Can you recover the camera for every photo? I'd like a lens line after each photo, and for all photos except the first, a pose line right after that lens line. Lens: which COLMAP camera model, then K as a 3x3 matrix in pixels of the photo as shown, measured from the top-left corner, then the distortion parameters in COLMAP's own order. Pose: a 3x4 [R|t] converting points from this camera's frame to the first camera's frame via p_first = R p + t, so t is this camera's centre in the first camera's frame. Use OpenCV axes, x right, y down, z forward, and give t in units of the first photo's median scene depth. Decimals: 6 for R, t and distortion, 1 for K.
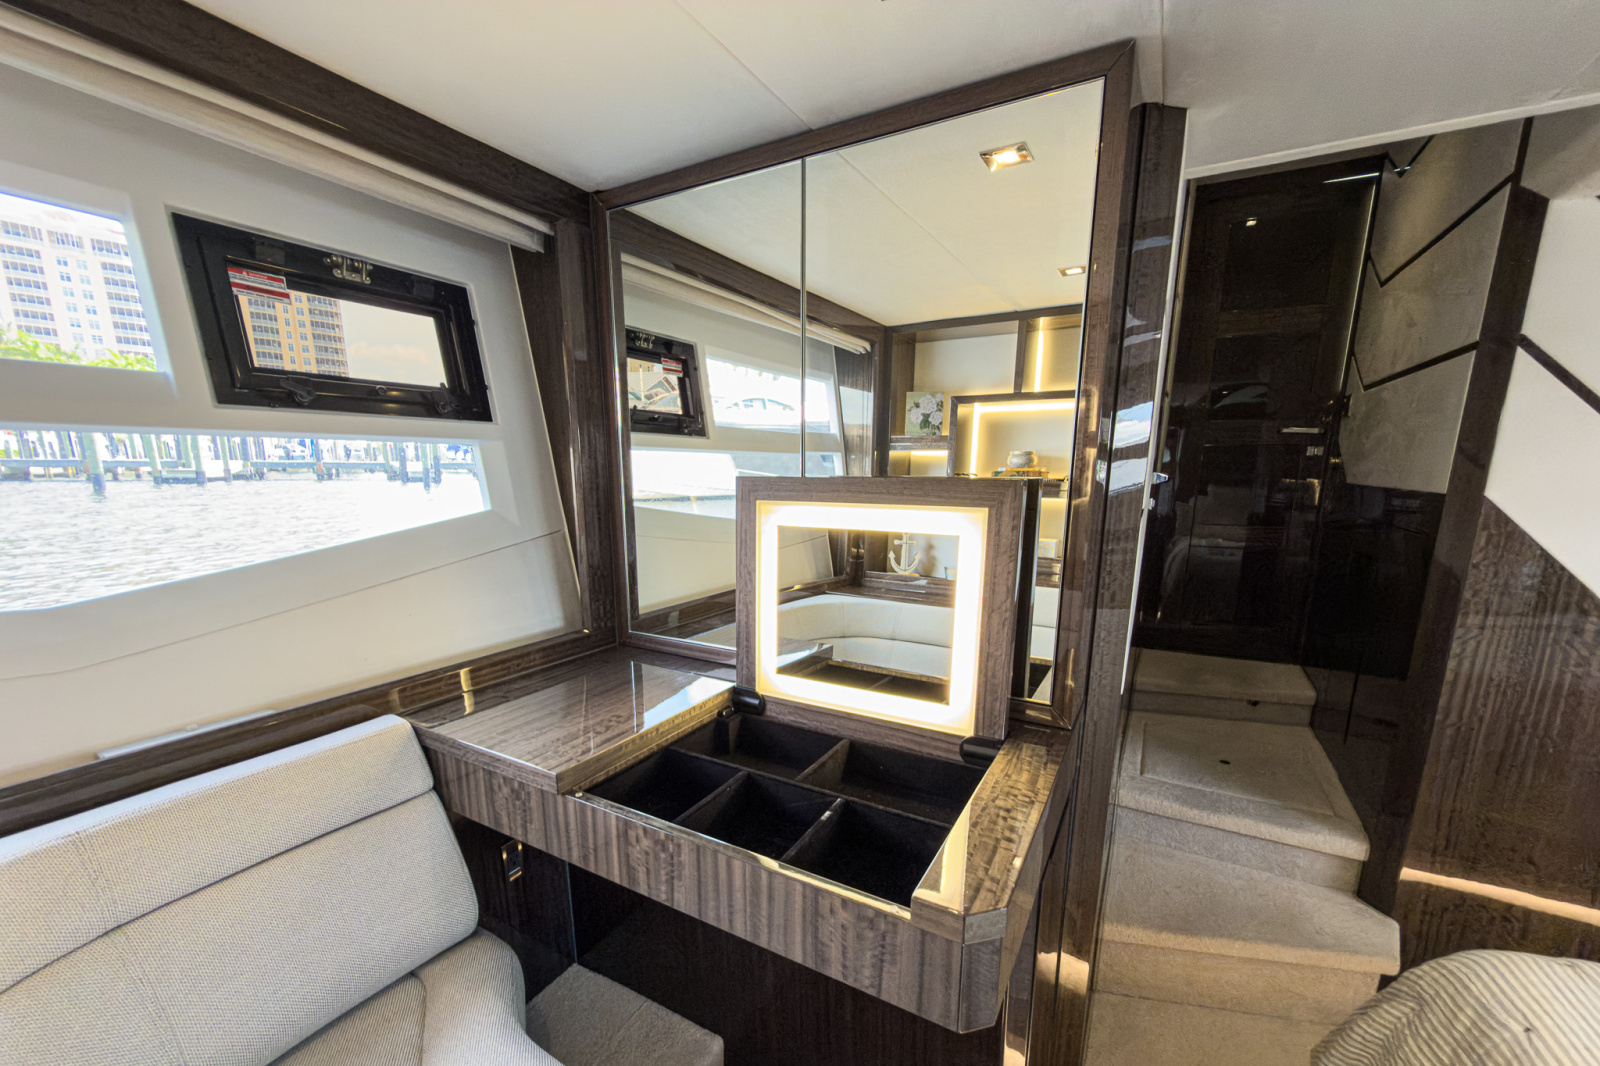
lens RADIAL K [[637.6, 0, 800.5], [0, 637.6, 582.3], [0, 0, 1]] dist [-0.000130, -0.000022]
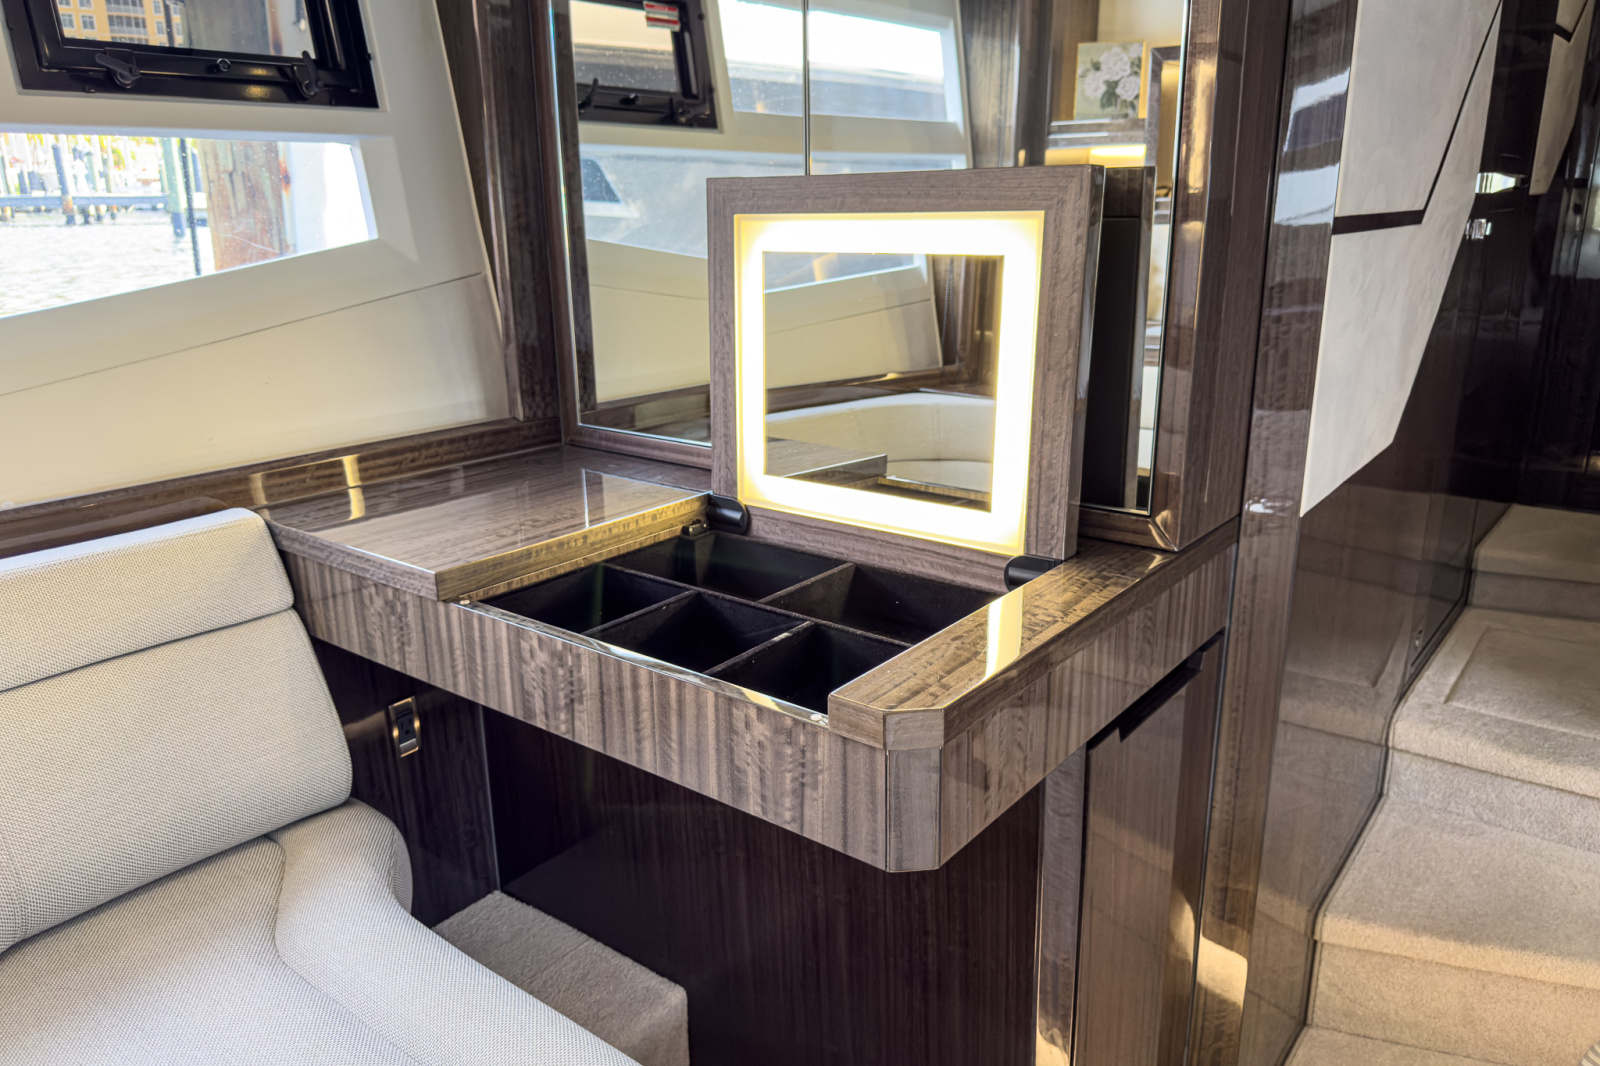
lens RADIAL K [[1149.3, 0, 802.3], [0, 1149.3, 497.8], [0, 0, 1]] dist [0.114489, -0.226934]
pose [[0.988001, 0.023182, -0.152701, 0.216852], [-0.012375, 0.997375, 0.071349, 0.091218], [0.153954, -0.068604, 0.985694, -0.242001]]
